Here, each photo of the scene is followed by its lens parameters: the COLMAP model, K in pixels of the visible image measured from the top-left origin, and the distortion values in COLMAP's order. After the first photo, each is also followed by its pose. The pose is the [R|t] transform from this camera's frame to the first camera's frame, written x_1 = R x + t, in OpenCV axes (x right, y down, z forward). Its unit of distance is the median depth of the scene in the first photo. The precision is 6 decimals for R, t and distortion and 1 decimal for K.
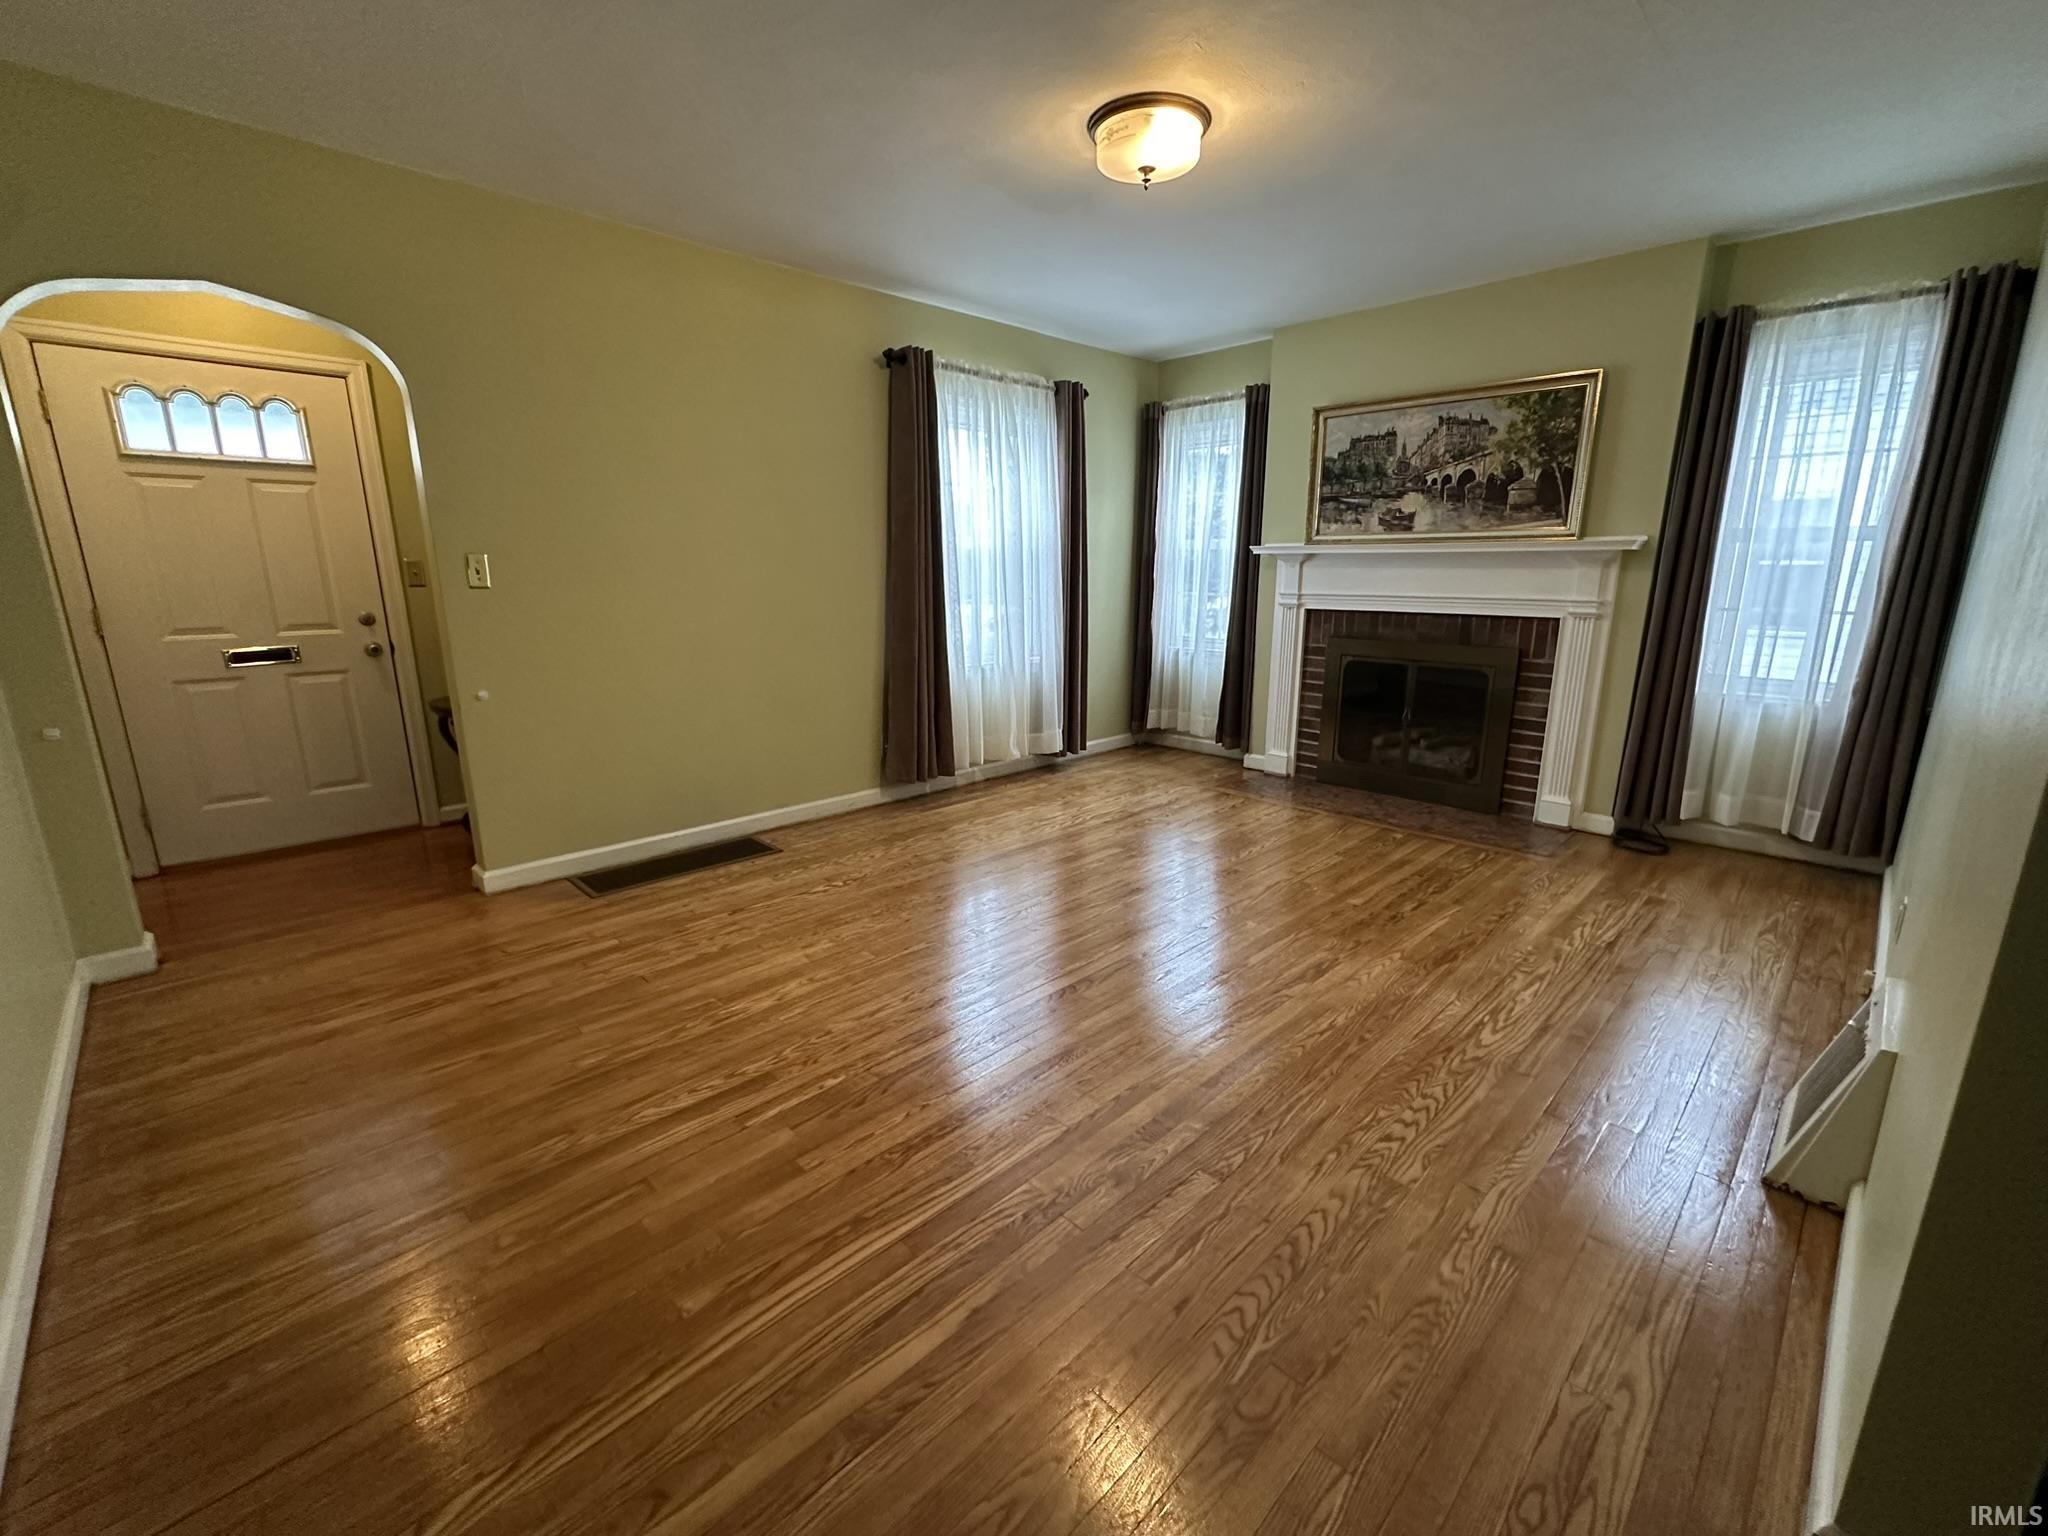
lens RADIAL K [[816.8, 0, 1007.8], [0, 816.8, 759.9], [0, 0, 1]] dist [-0.001235, 0.001297]
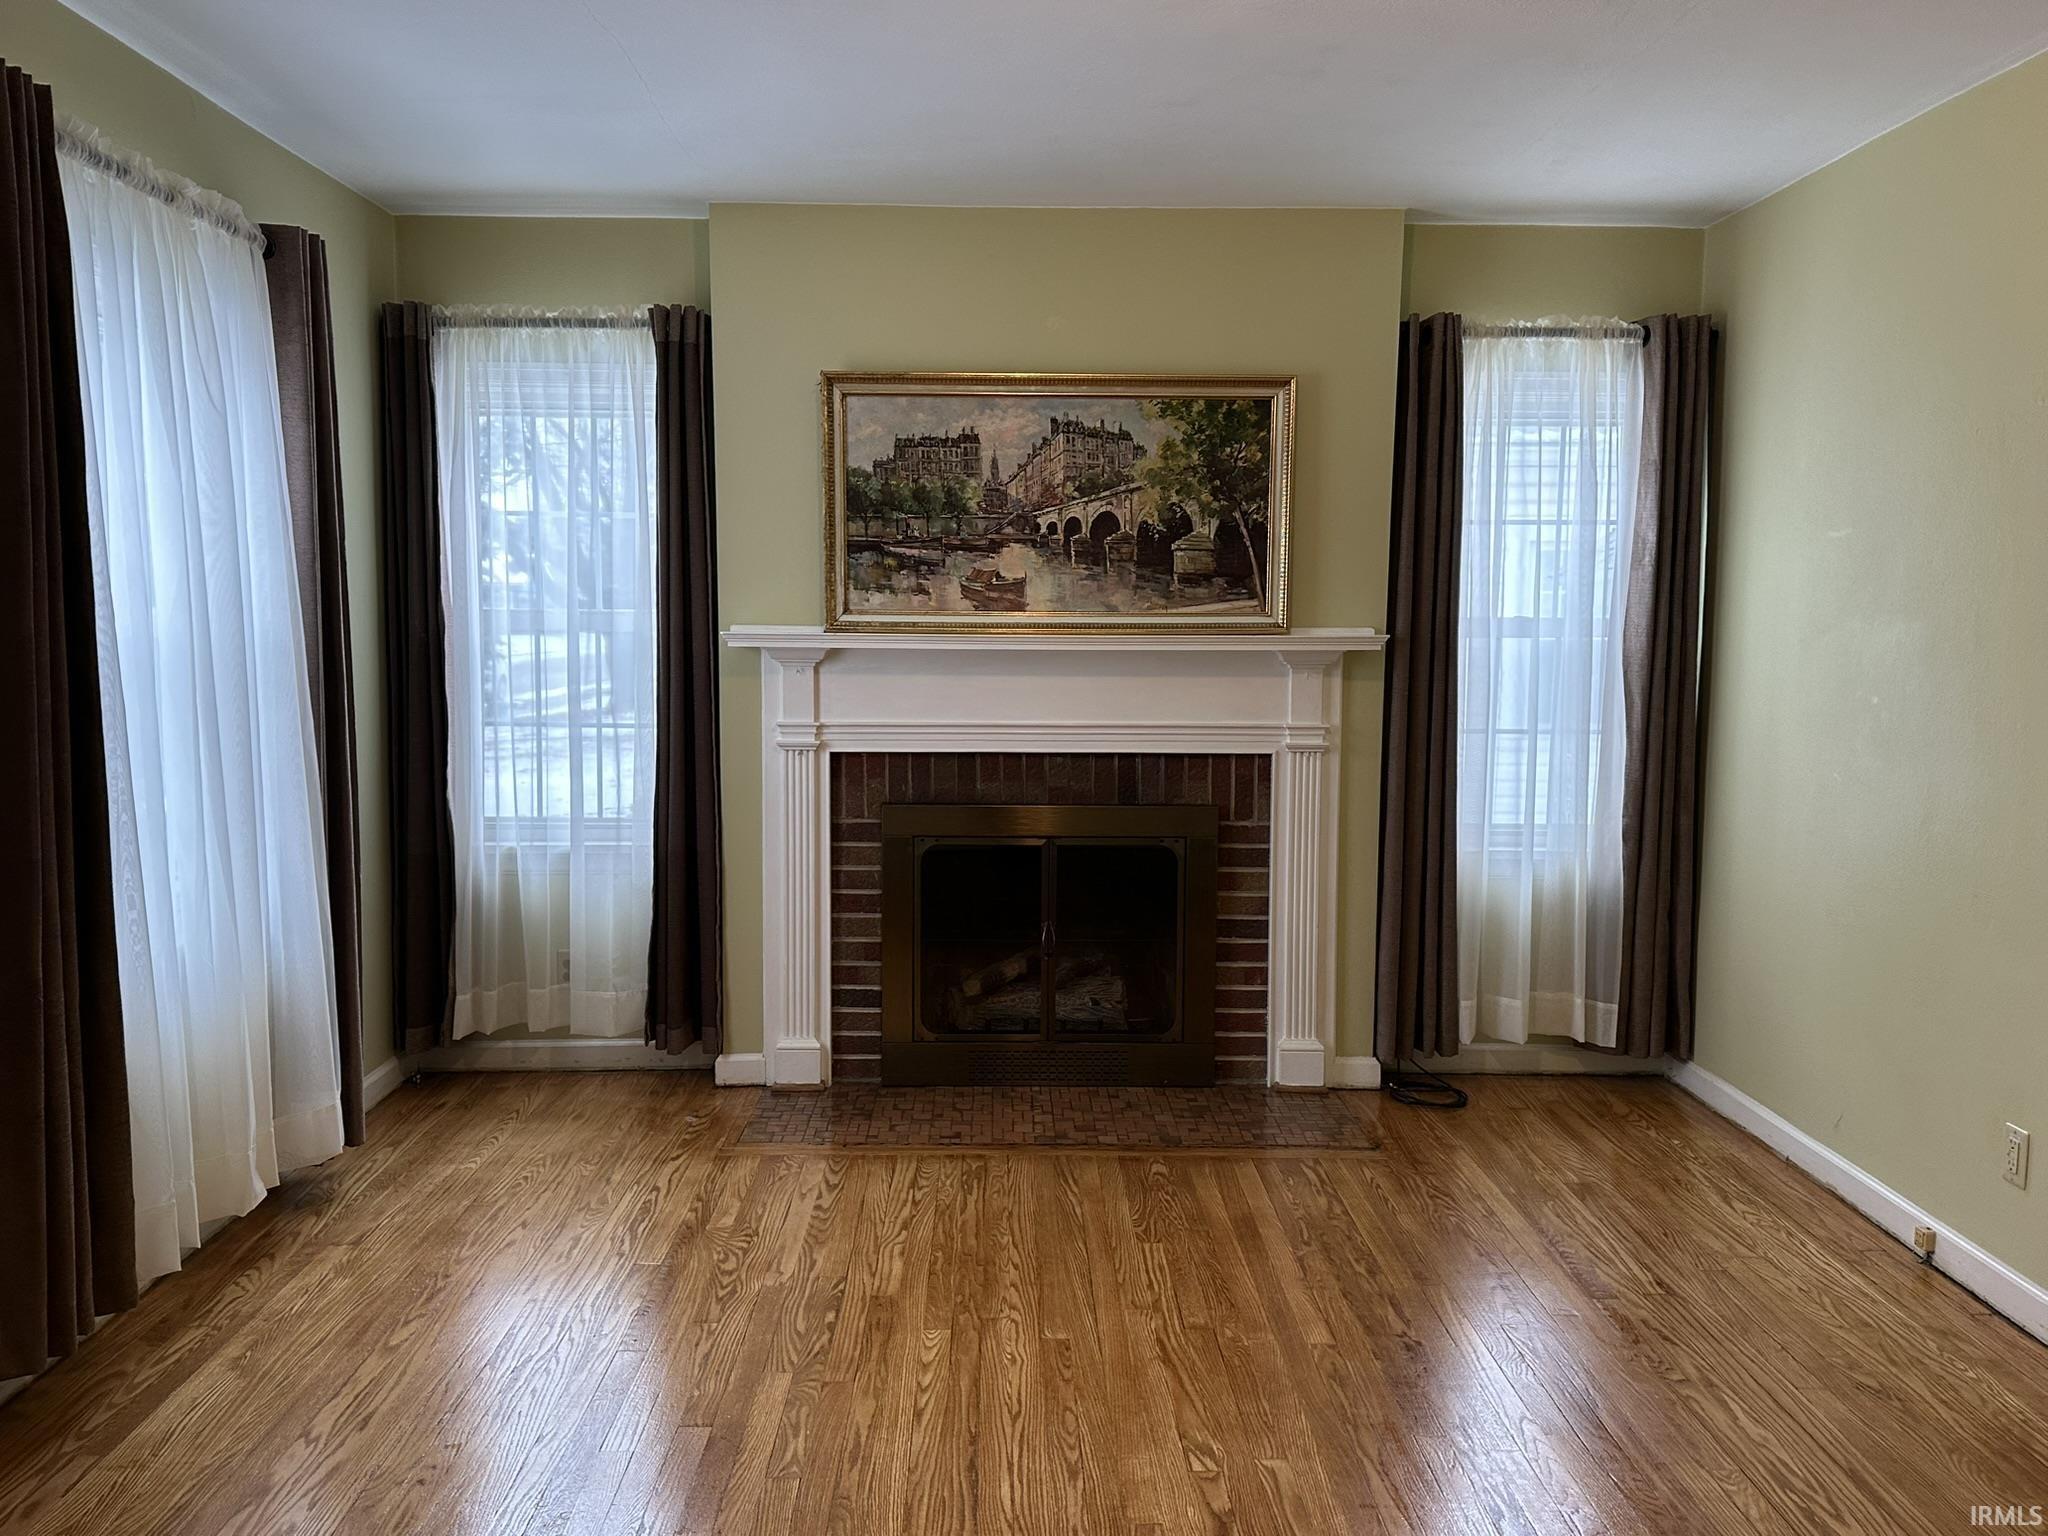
lens RADIAL K [[1591.6, 0, 1019.2], [0, 1591.6, 783.1], [0, 0, 1]] dist [0.104209, -0.008129]
pose [[0.701682, -0.073954, 0.708641, -0.302115], [0.162363, 0.985027, -0.057971, -0.105150], [-0.693744, 0.155735, 0.703183, 0.261583]]
